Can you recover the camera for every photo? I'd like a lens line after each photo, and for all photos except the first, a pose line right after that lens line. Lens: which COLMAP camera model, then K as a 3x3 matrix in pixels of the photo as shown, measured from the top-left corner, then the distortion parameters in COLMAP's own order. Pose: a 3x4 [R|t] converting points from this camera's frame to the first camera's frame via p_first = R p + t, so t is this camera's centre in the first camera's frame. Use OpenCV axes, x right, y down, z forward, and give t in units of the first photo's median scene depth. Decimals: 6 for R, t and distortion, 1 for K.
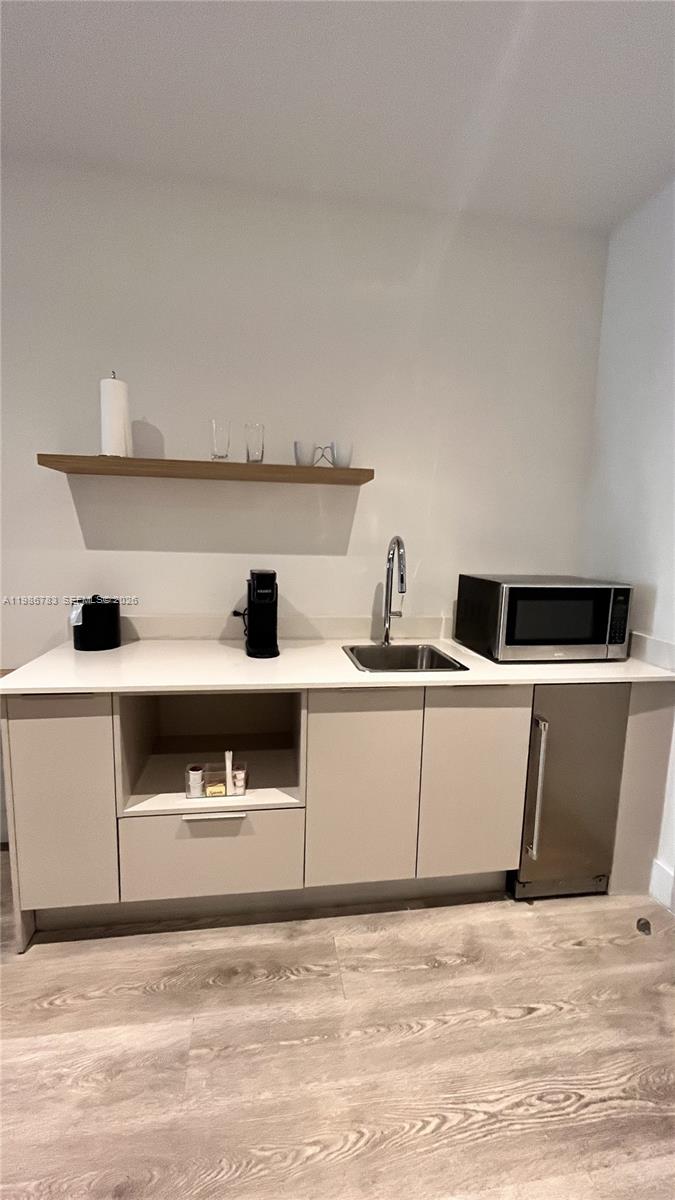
lens RADIAL K [[497.7, 0, 337.5], [0, 497.7, 600.0], [0, 0, 1]] dist [-0.001877, 0.000090]
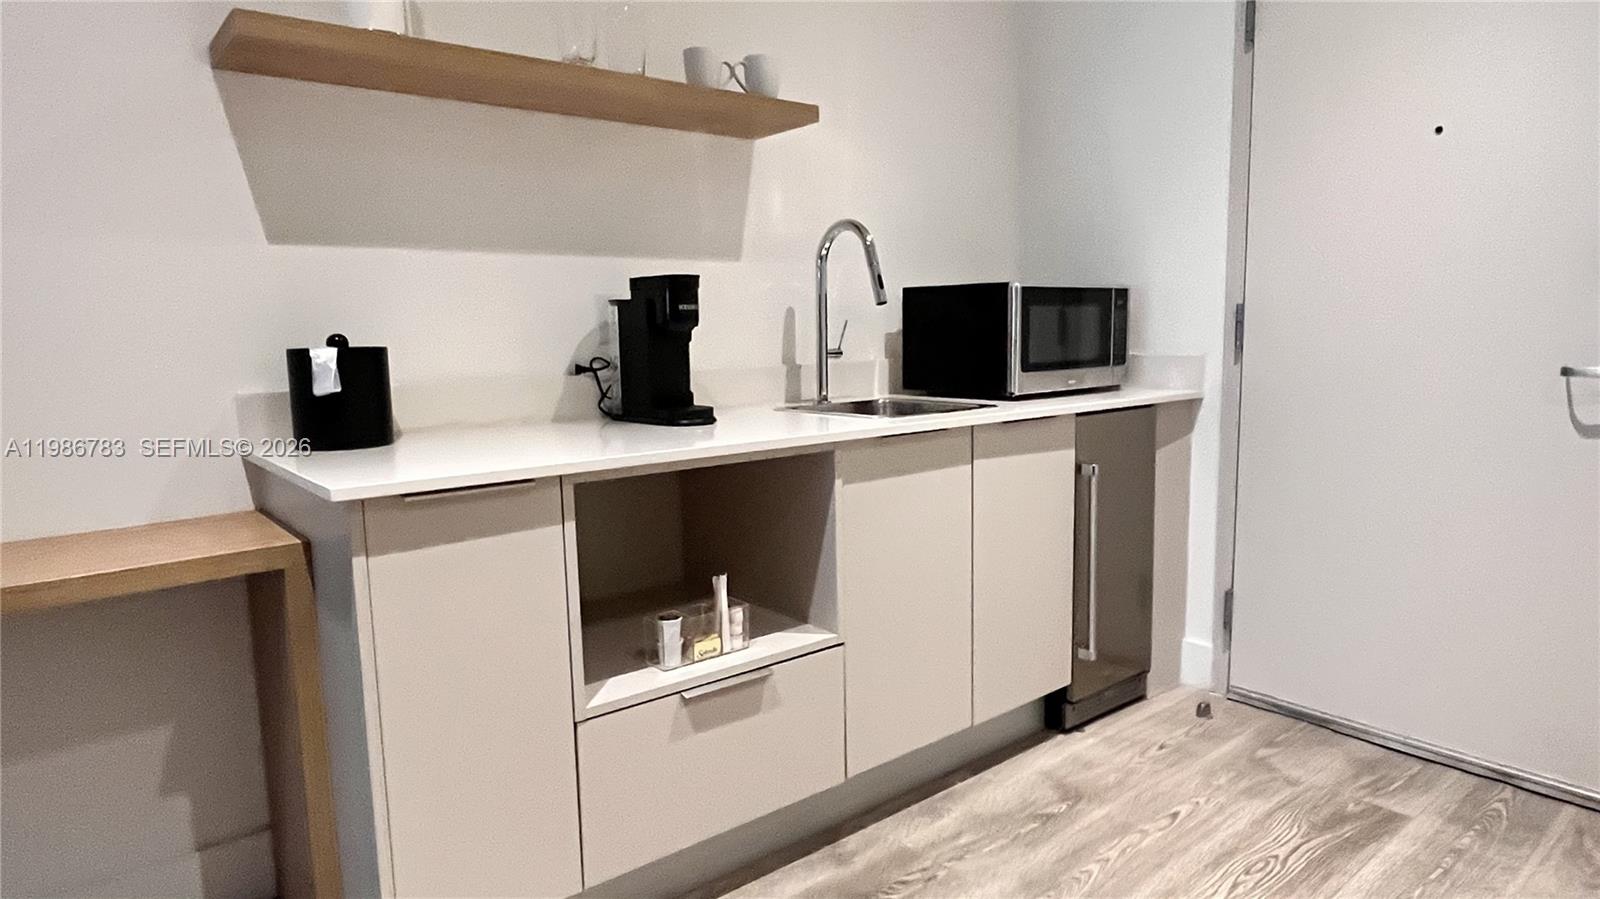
lens RADIAL K [[975.1, 0, 798.8], [0, 975.1, 457.3], [0, 0, 1]] dist [-0.004537, -0.012734]
pose [[0.853306, -0.110559, 0.509554, -0.692017], [0.110250, 0.993423, 0.030918, 0.146031], [-0.509621, 0.029796, 0.859883, -0.006547]]
